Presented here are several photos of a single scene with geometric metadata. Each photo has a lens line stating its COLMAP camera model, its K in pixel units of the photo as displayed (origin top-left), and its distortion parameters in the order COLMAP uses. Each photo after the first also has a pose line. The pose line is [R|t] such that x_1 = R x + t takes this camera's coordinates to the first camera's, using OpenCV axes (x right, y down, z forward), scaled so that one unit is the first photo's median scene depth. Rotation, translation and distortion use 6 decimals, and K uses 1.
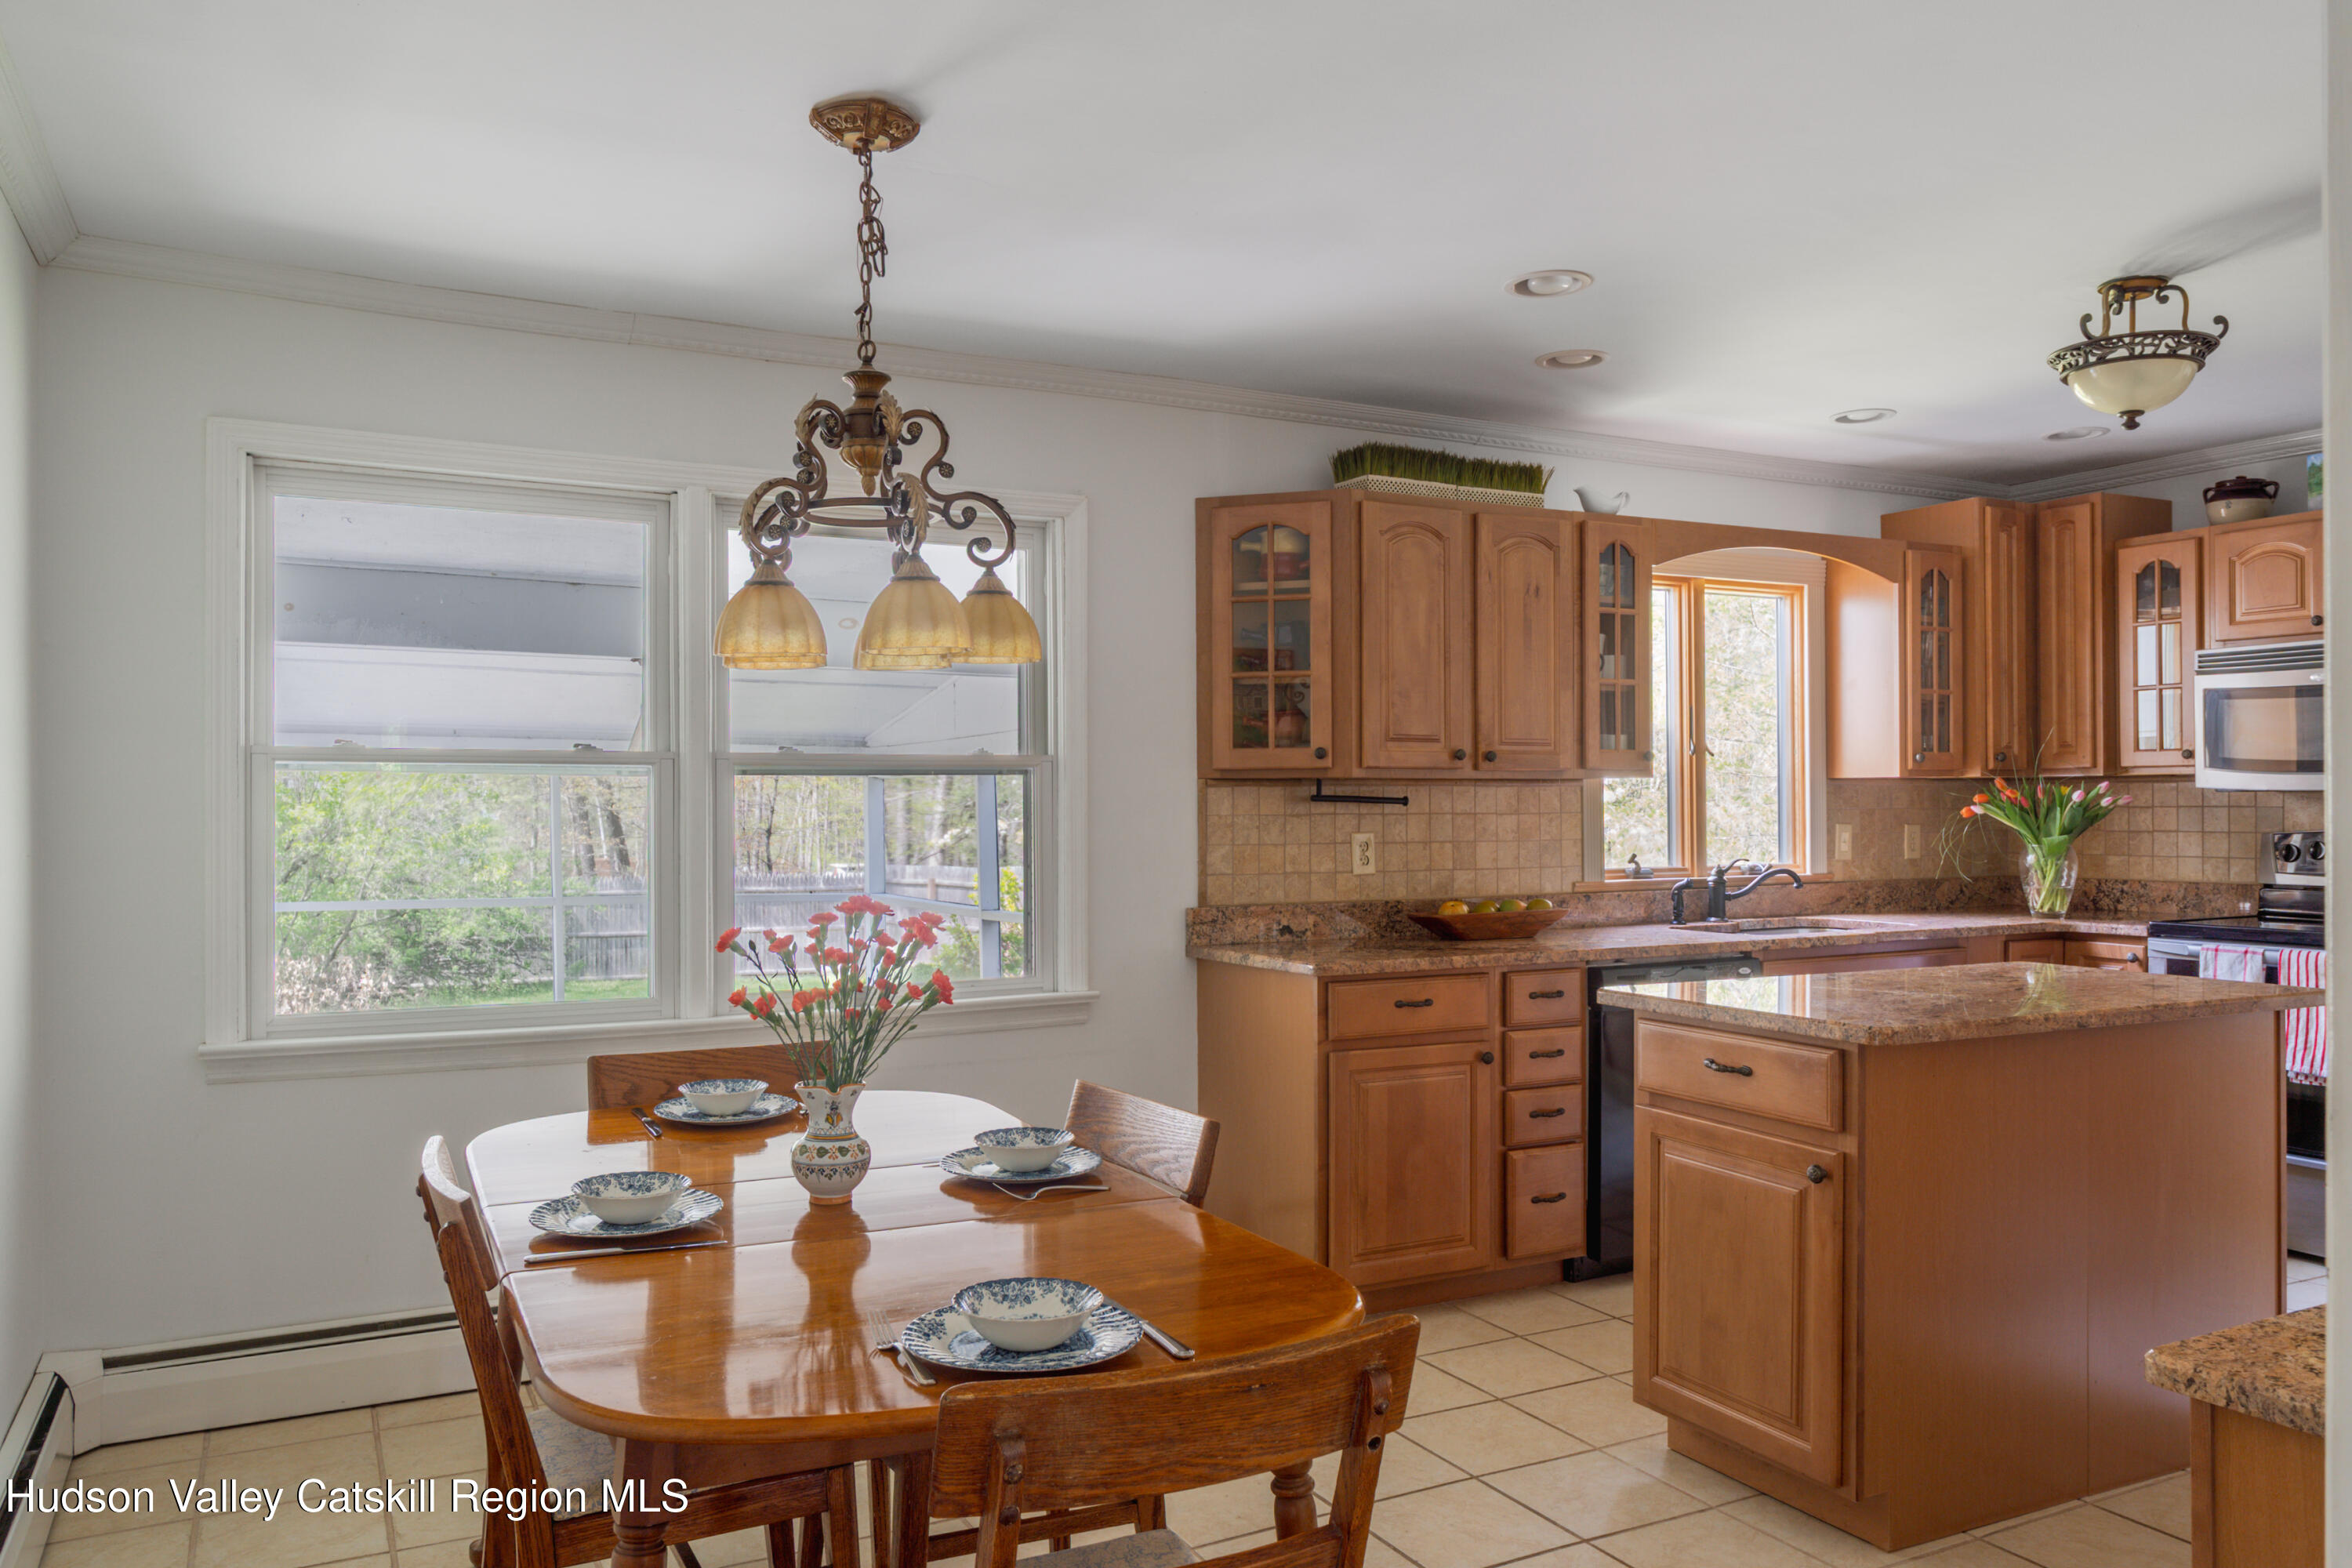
lens RADIAL K [[1663.6, 0, 1172.1], [0, 1663.6, 788.6], [0, 0, 1]] dist [0.007193, -0.004374]
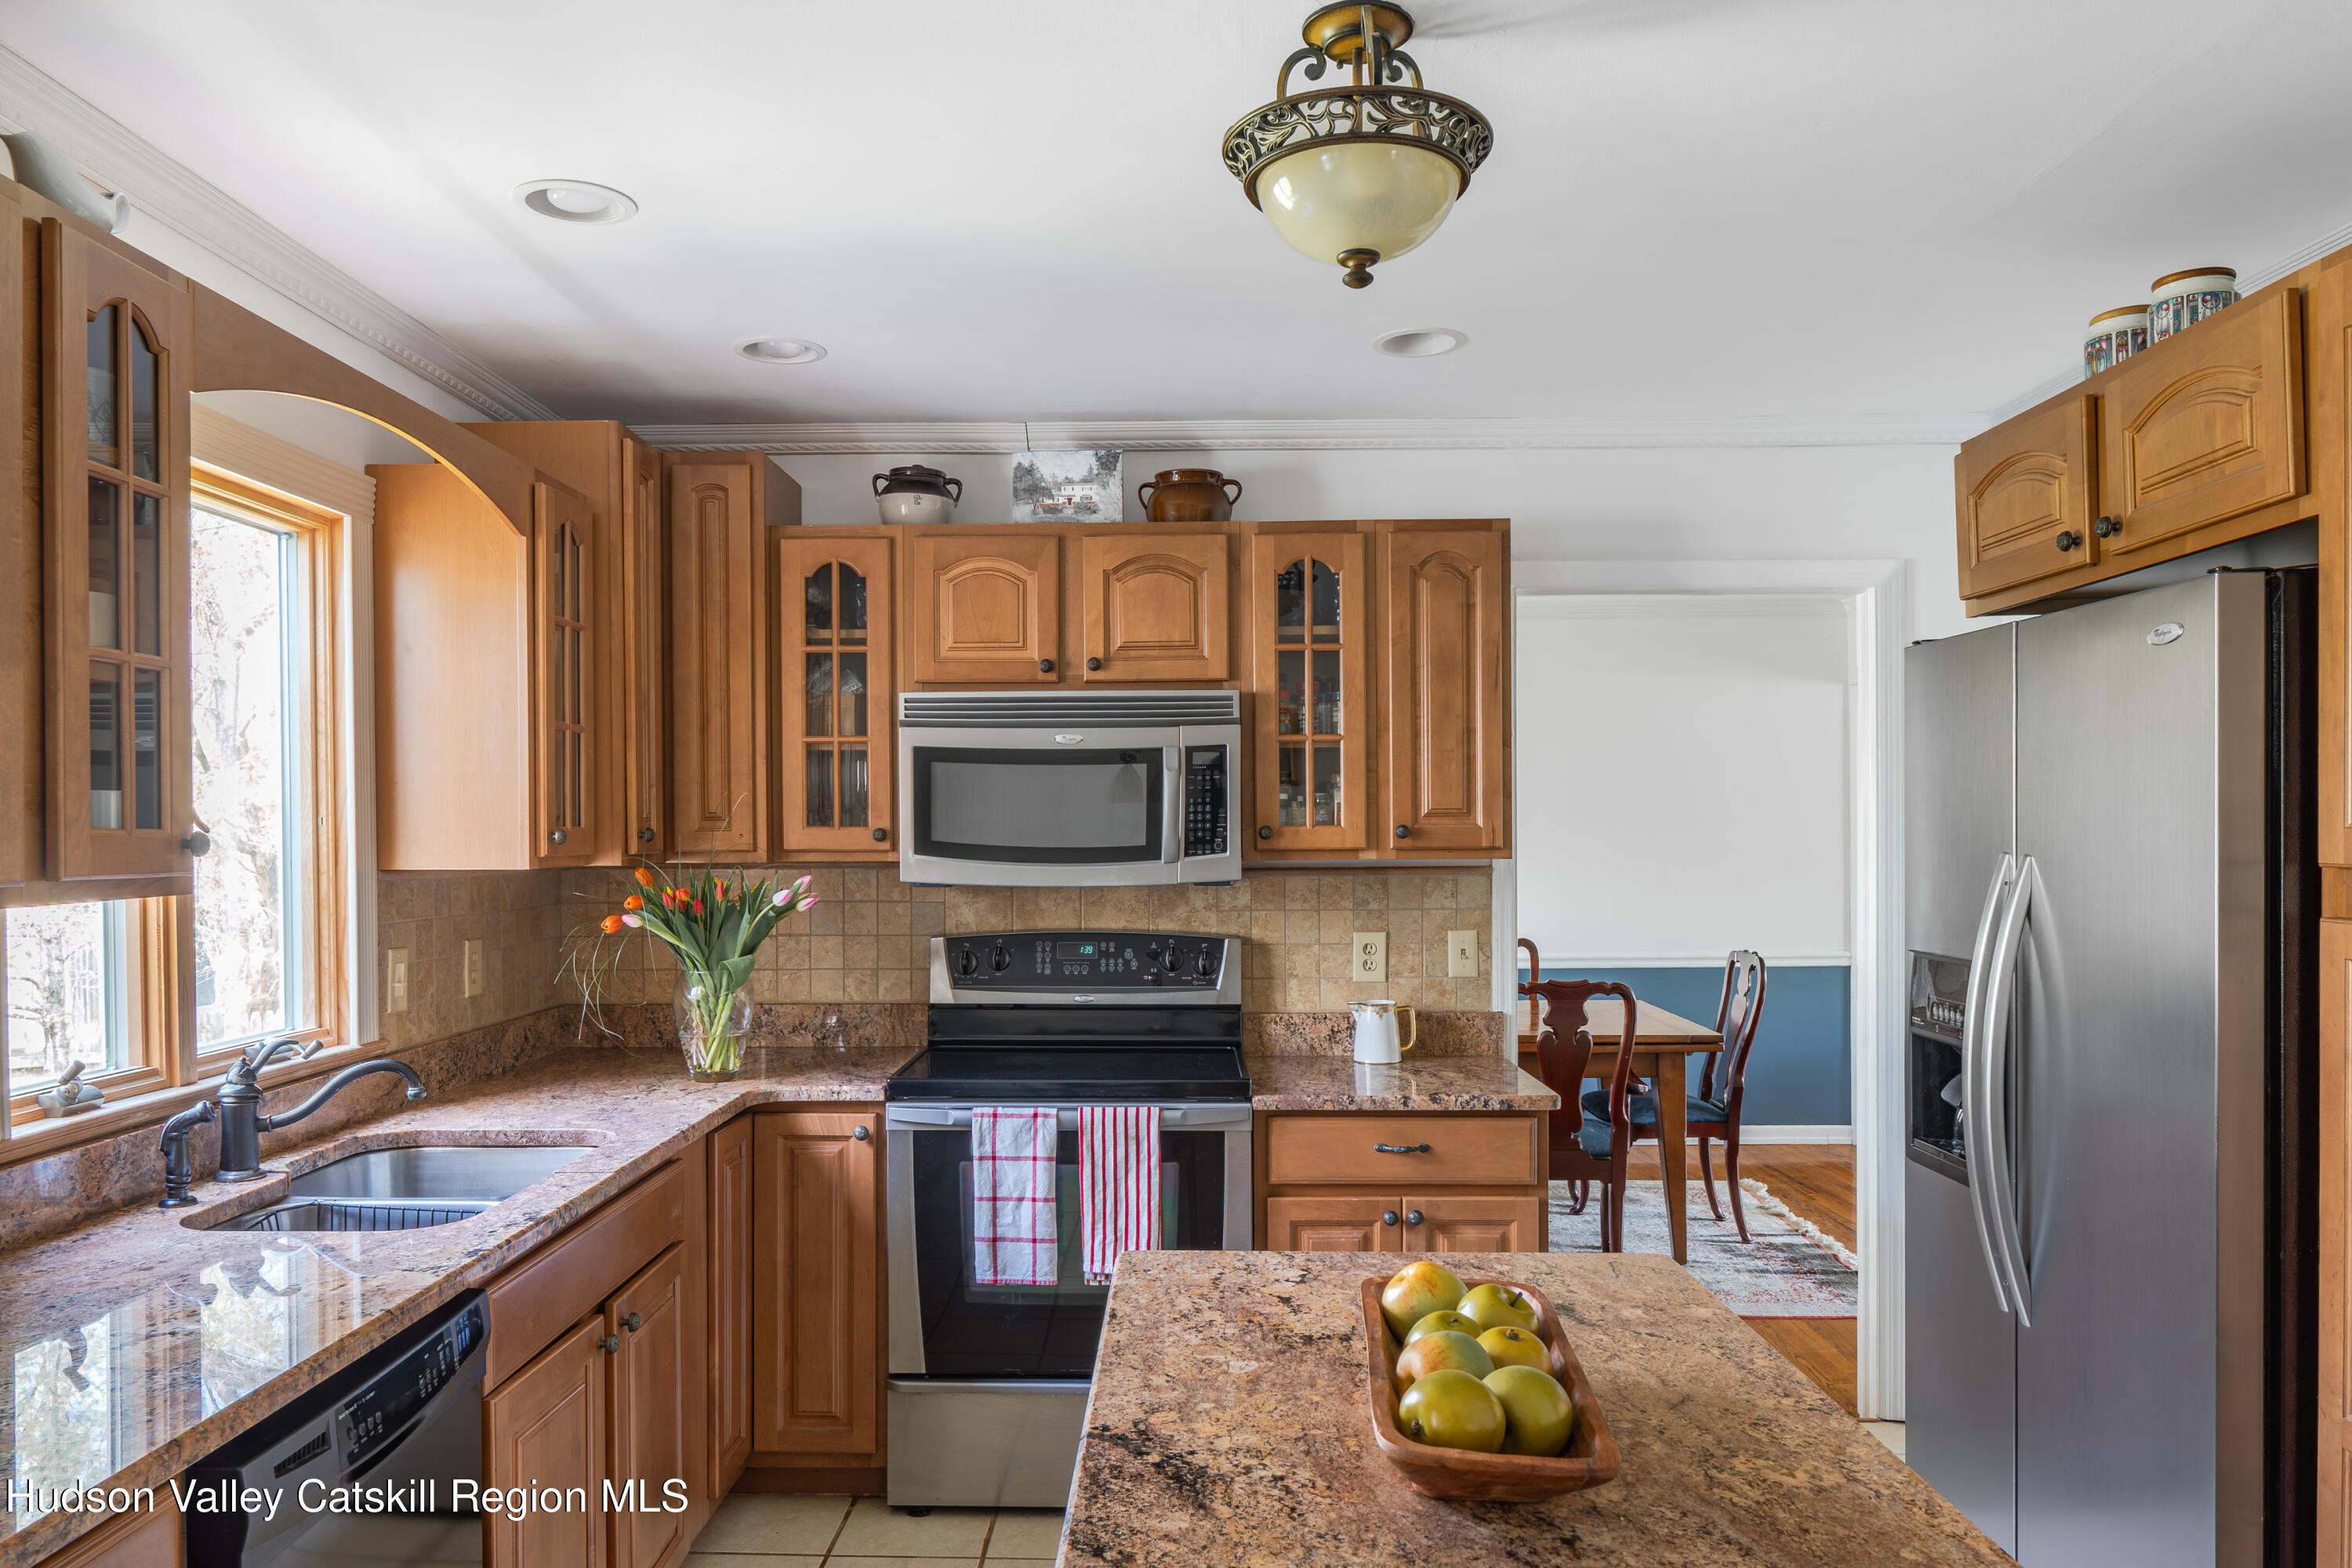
lens RADIAL K [[1663.6, 0, 1142.4], [0, 1663.6, 841.6], [0, 0, 1]] dist [0.007193, -0.004374]
pose [[0.493429, -0.000658, 0.869786, 0.036108], [-0.005566, 0.999977, 0.003913, -0.020624], [-0.869769, -0.006772, 0.493413, 0.534206]]
